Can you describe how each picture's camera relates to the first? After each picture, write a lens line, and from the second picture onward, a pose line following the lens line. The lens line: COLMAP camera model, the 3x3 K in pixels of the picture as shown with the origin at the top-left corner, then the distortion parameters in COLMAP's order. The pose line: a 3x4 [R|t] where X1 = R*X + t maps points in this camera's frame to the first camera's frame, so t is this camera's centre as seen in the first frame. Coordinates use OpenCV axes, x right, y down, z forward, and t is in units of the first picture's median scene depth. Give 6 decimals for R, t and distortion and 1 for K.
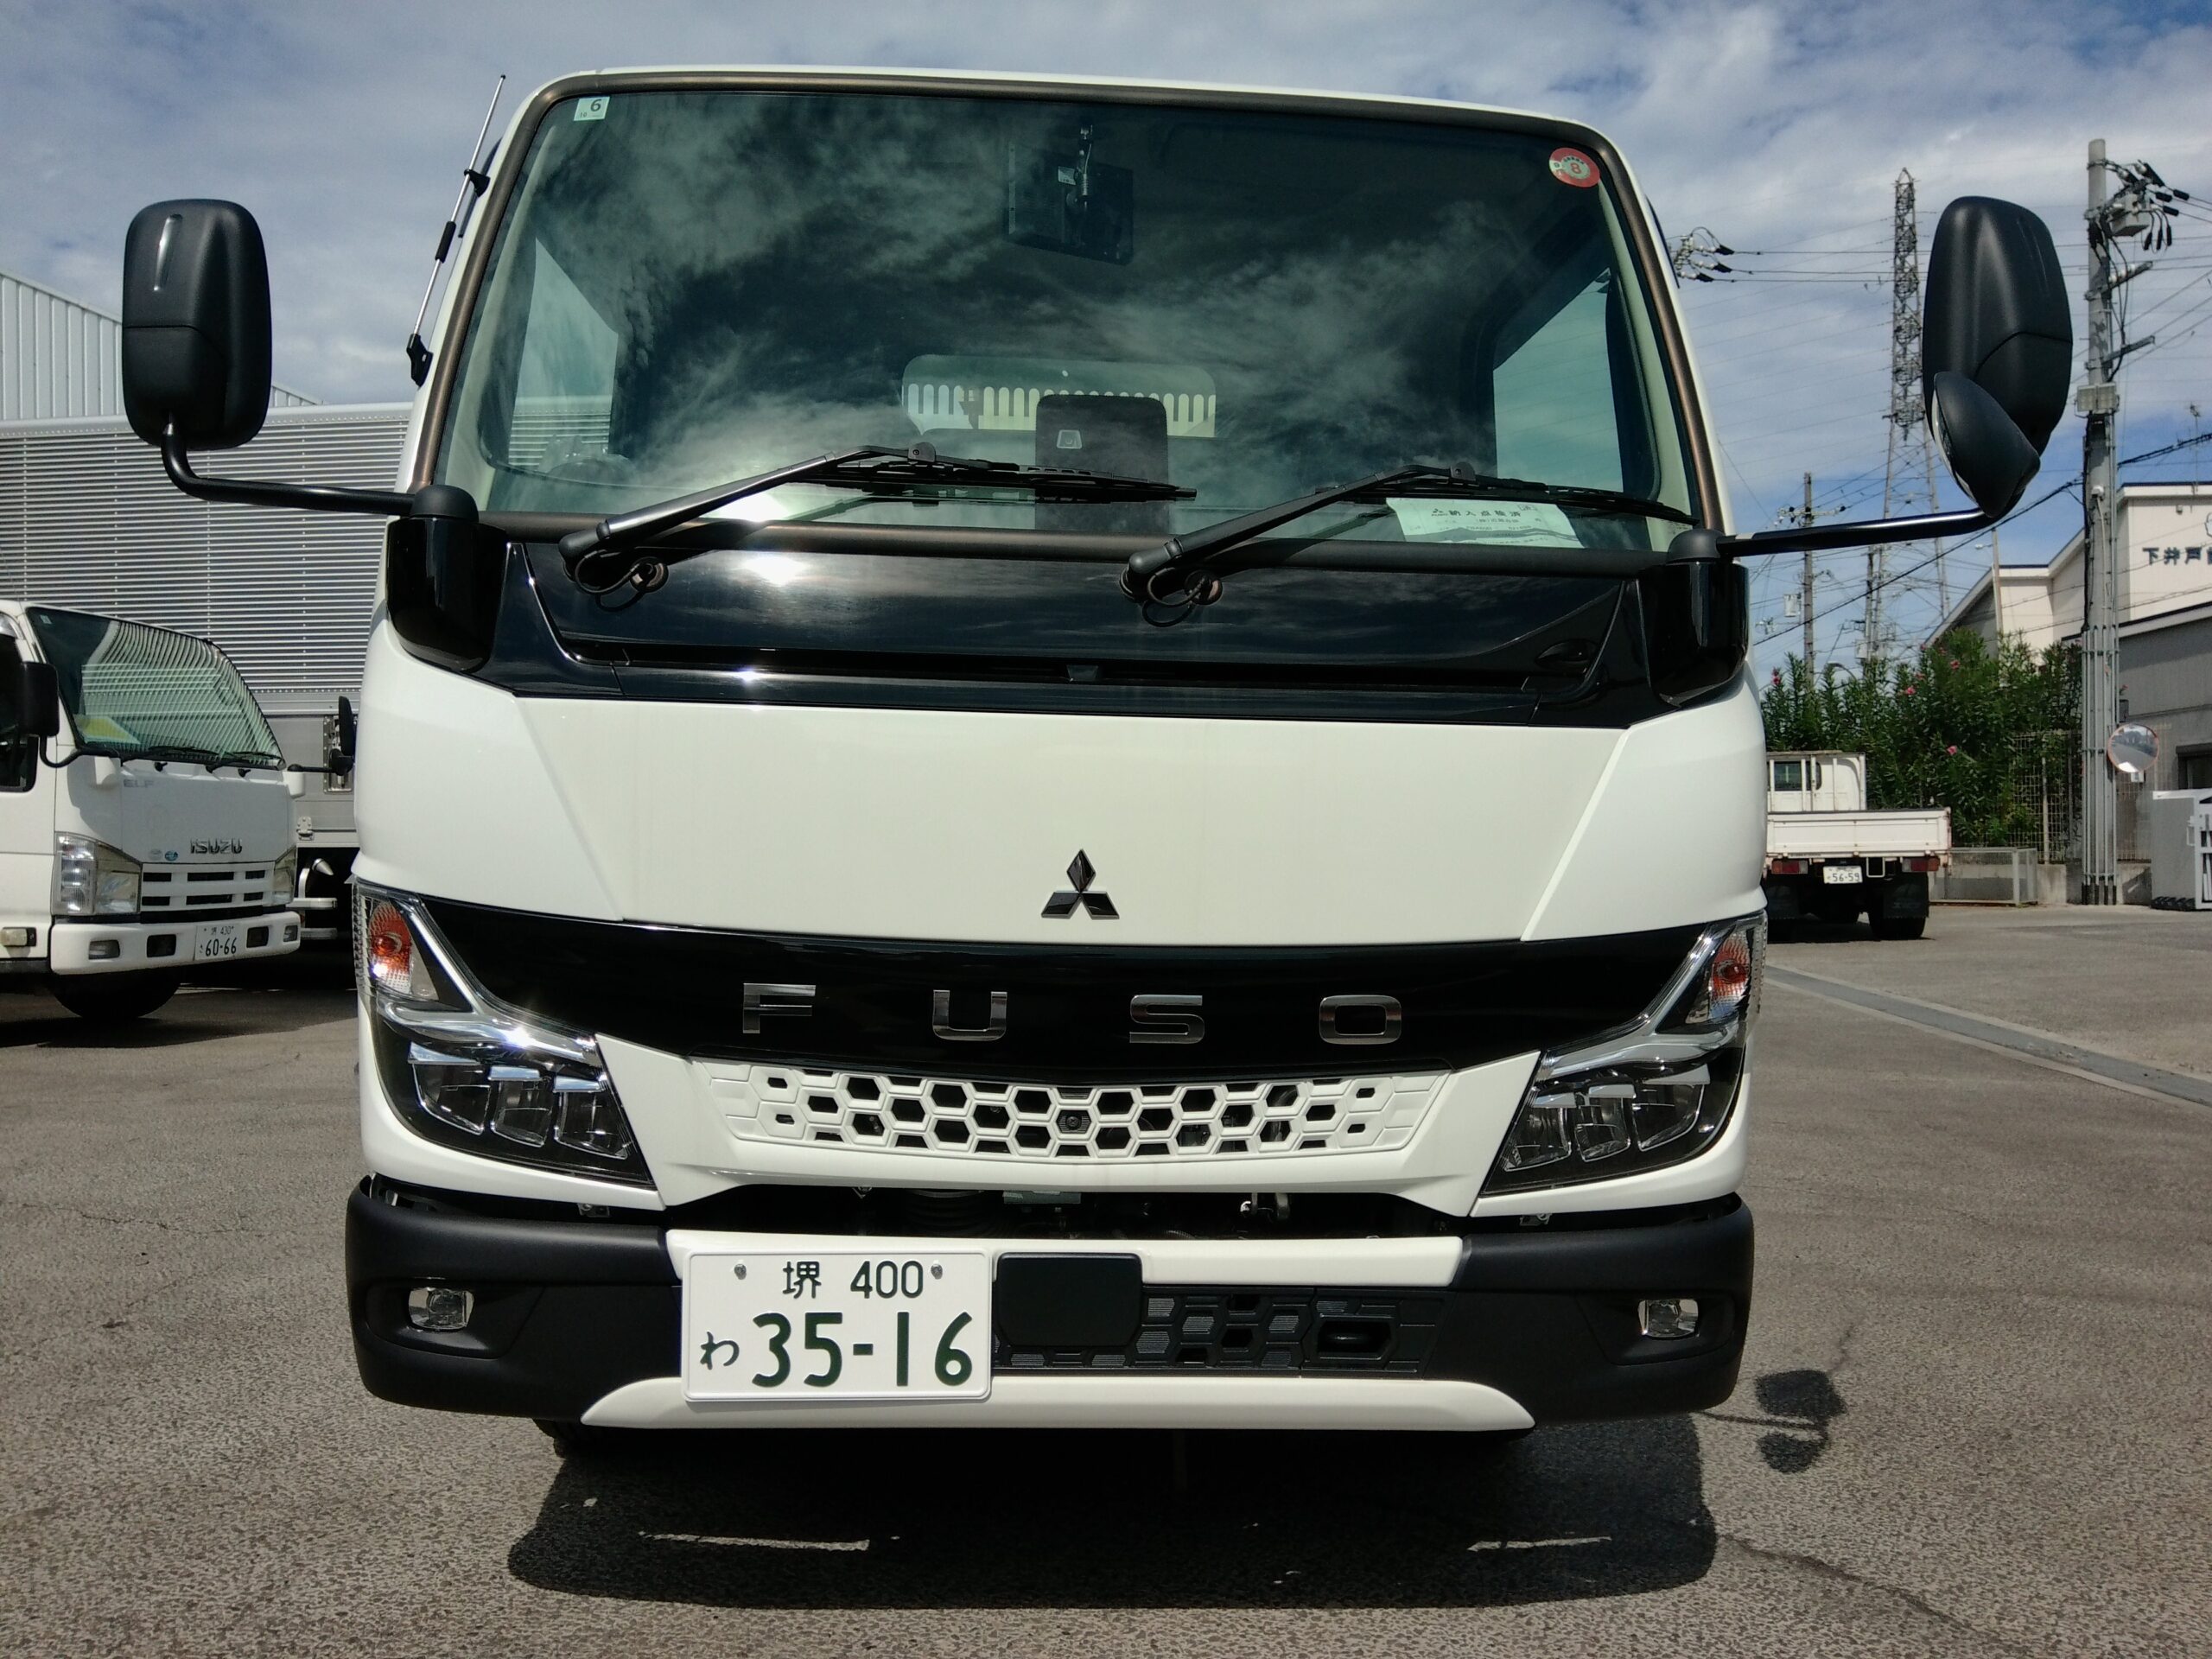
lens RADIAL K [[1739.0, 0, 1118.3], [0, 1739.0, 837.6], [0, 0, 1]] dist [0.106254, -0.168755]
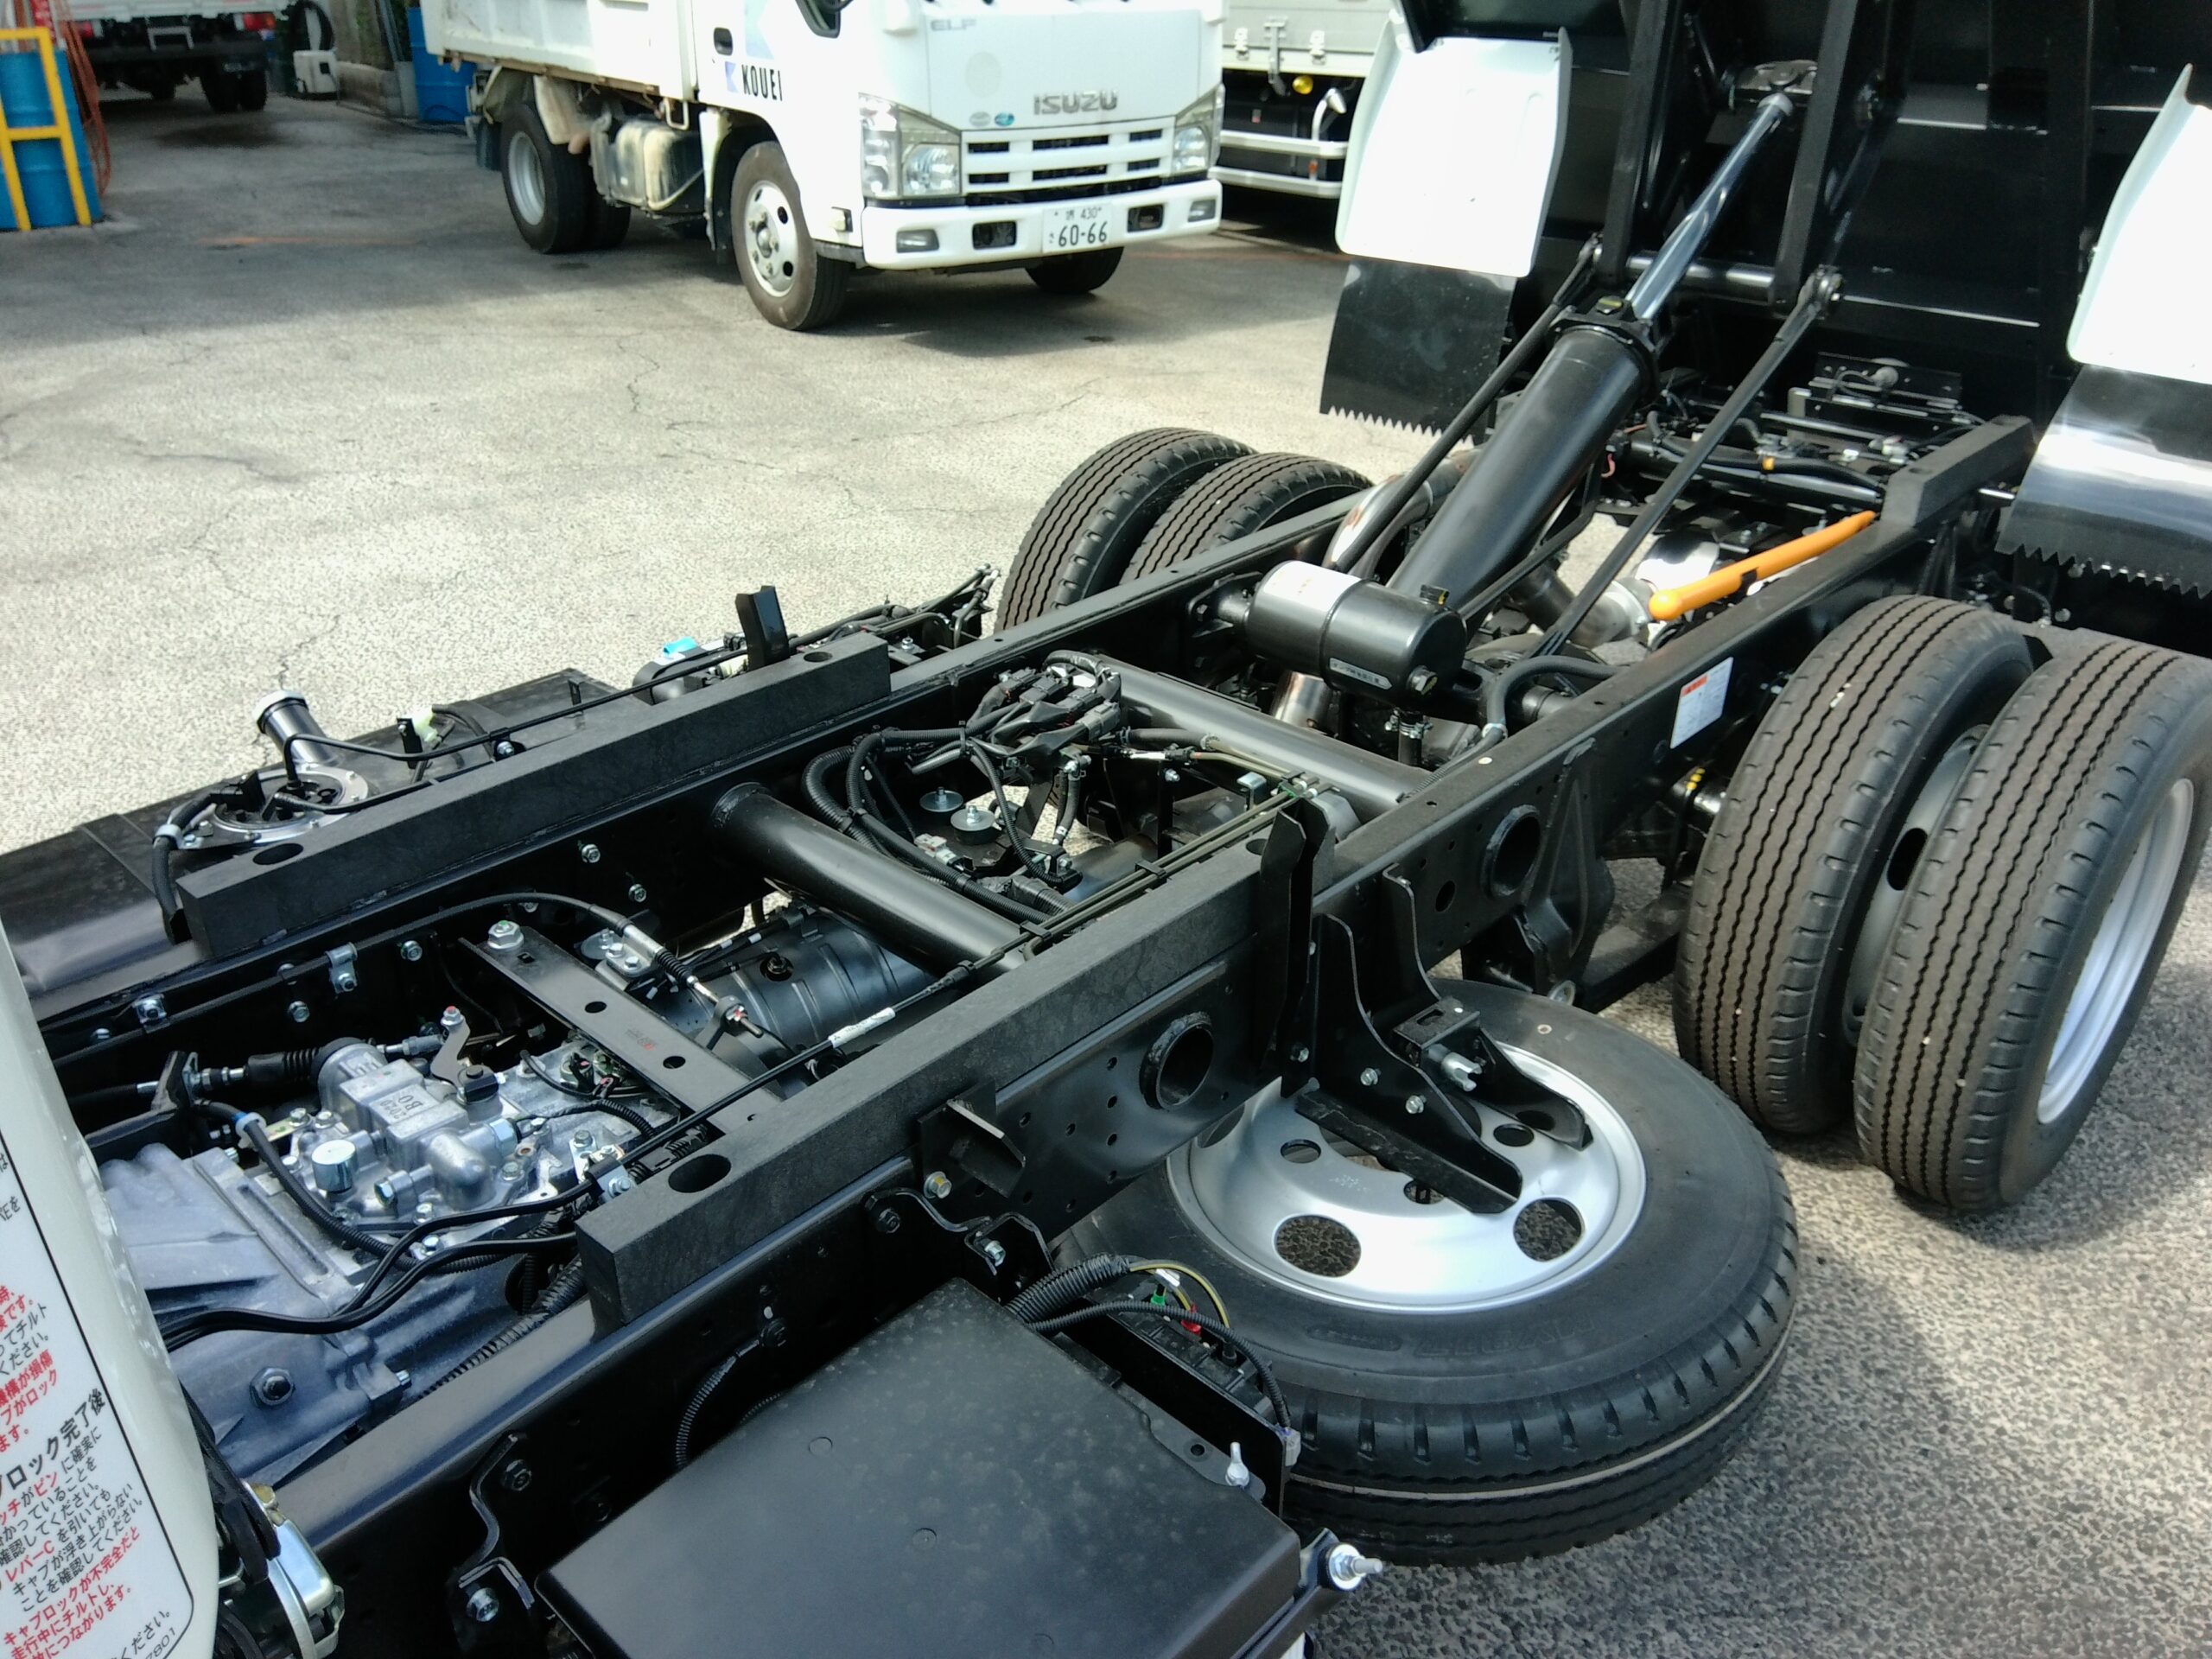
lens RADIAL K [[1709.6, 0, 1092.2], [0, 1709.6, 832.0], [0, 0, 1]] dist [0.092963, -0.124038]
pose [[0.672312, 0.332746, -0.661268, 0.474855], [0.007259, 0.890277, 0.455362, -0.209189], [0.740232, -0.310946, 0.596129, 1.513000]]
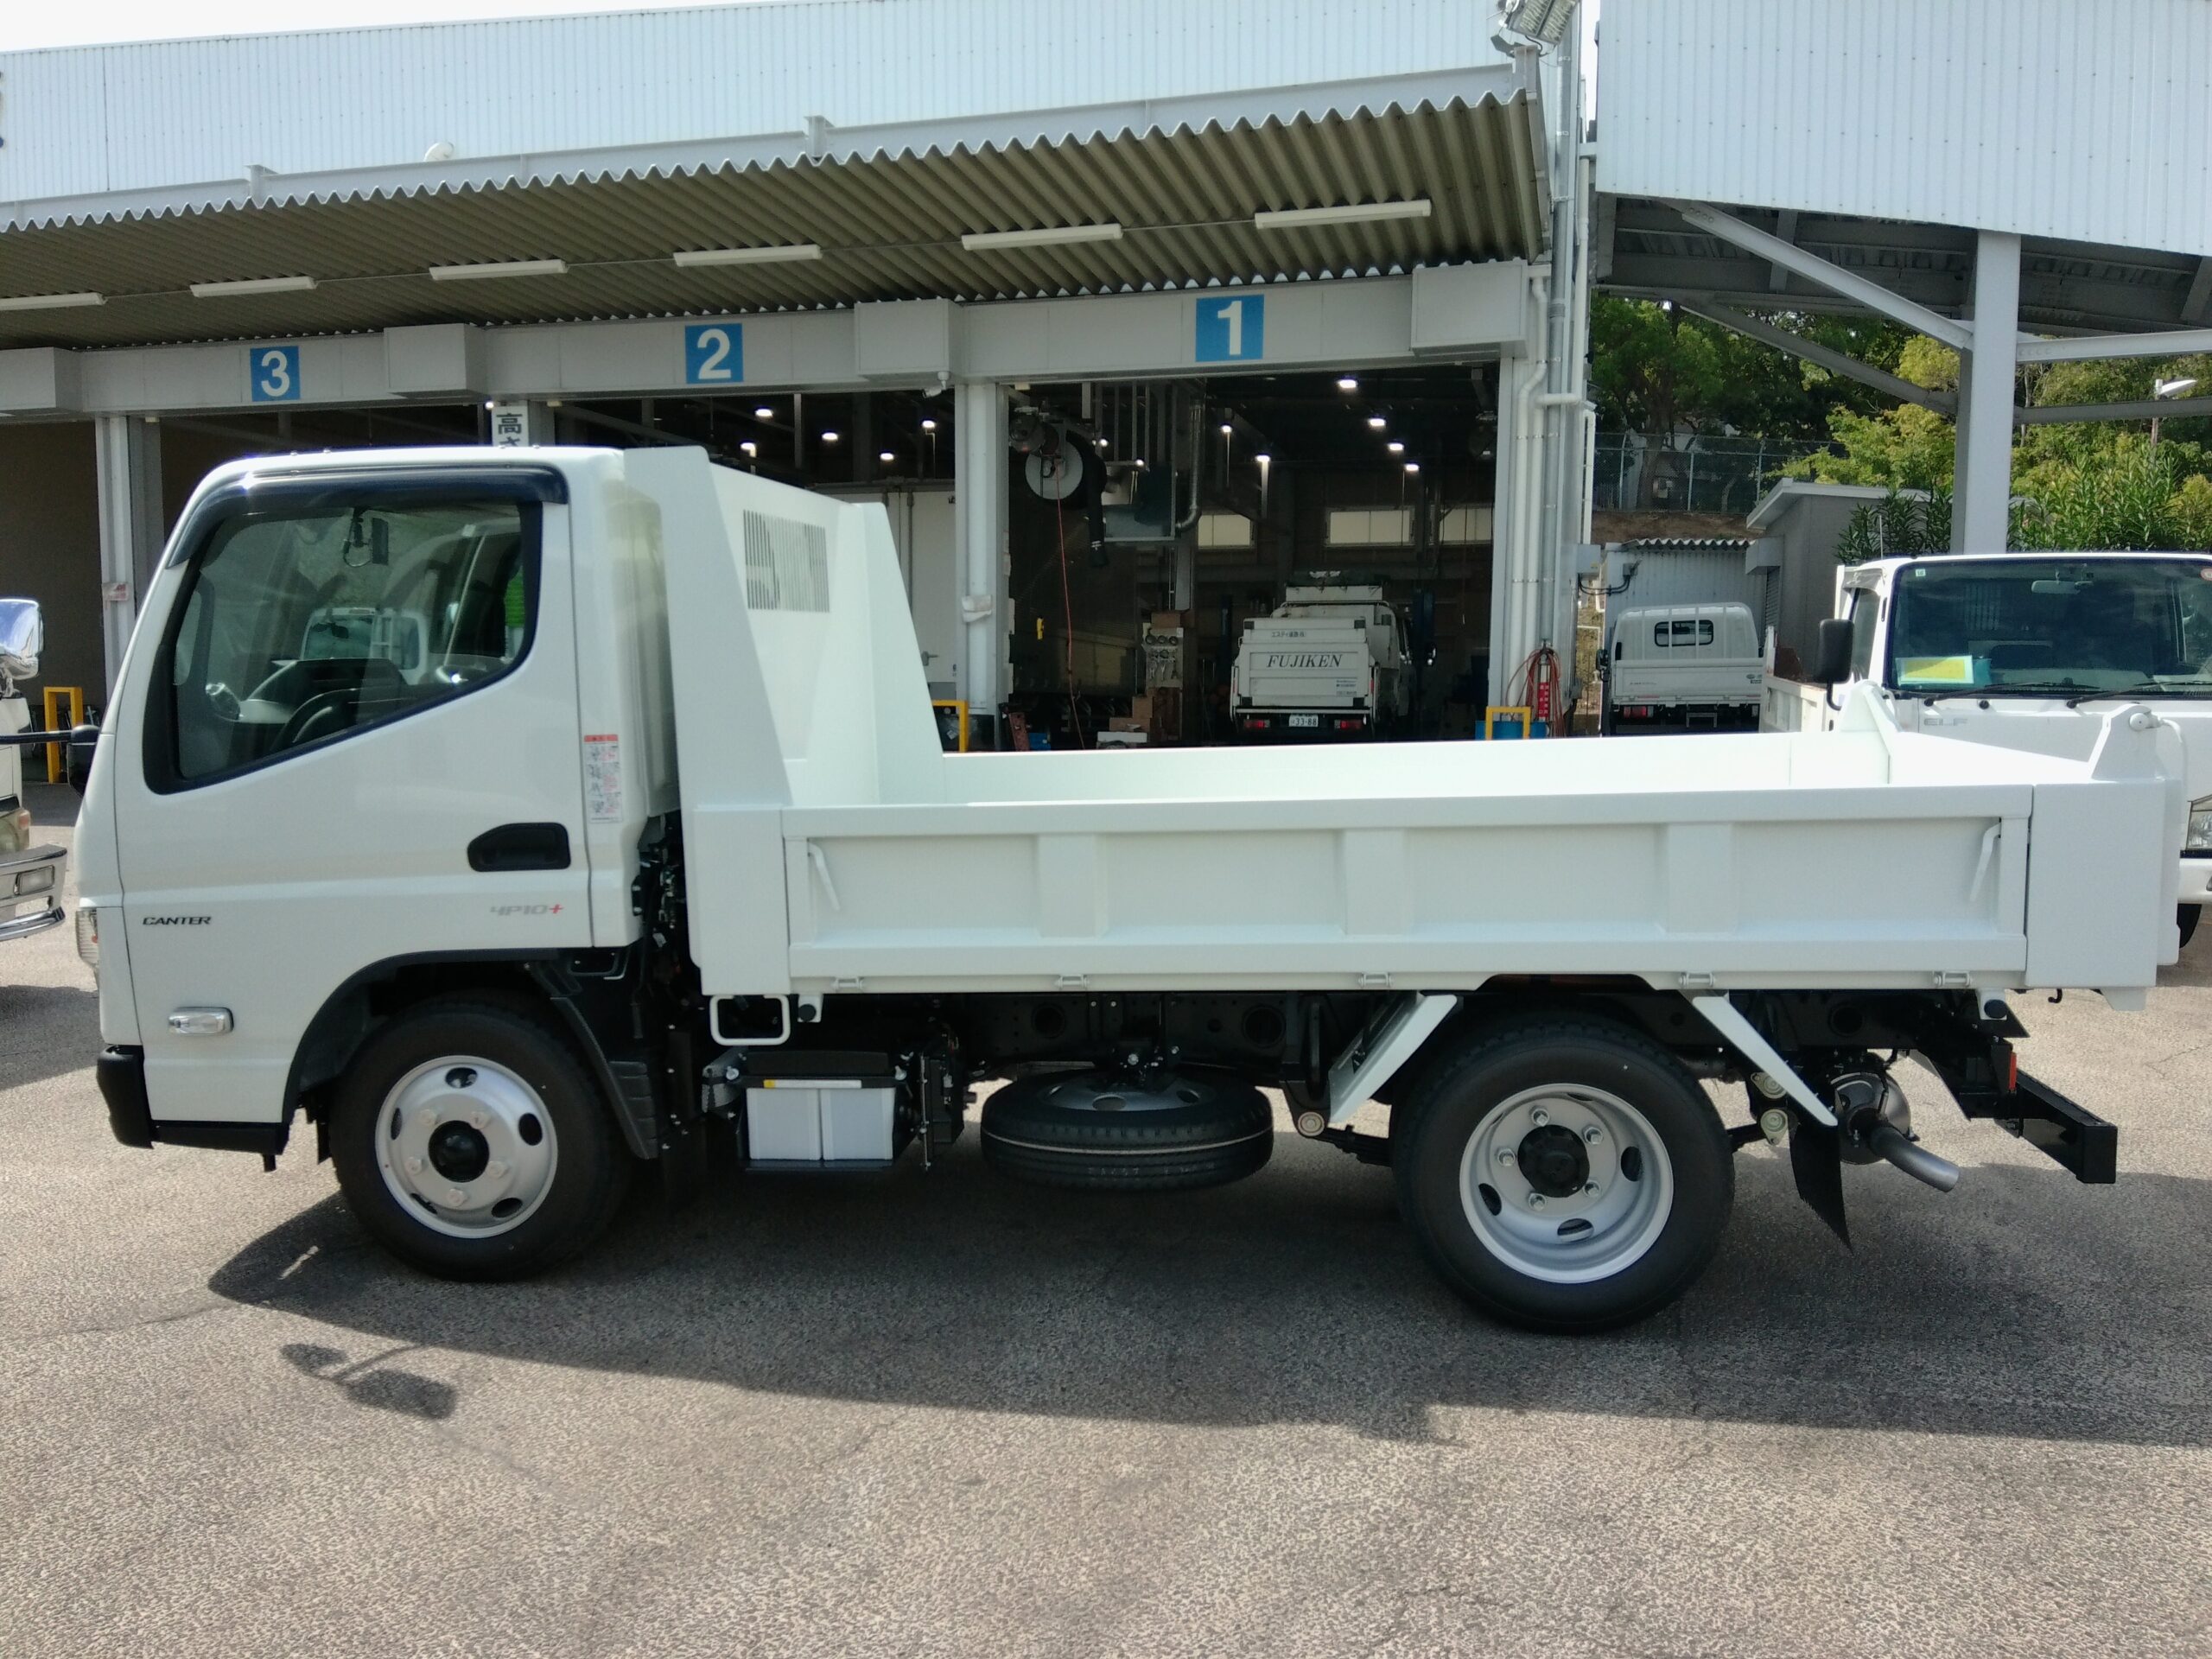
lens RADIAL K [[1733.5, 0, 1110.0], [0, 1733.5, 812.7], [0, 0, 1]] dist [0.065551, -0.097202]
pose [[-0.195908, 0.084458, -0.976979, 1.965953], [0.002471, 0.996324, 0.085635, -0.224773], [0.980619, 0.014362, -0.195396, 2.382824]]
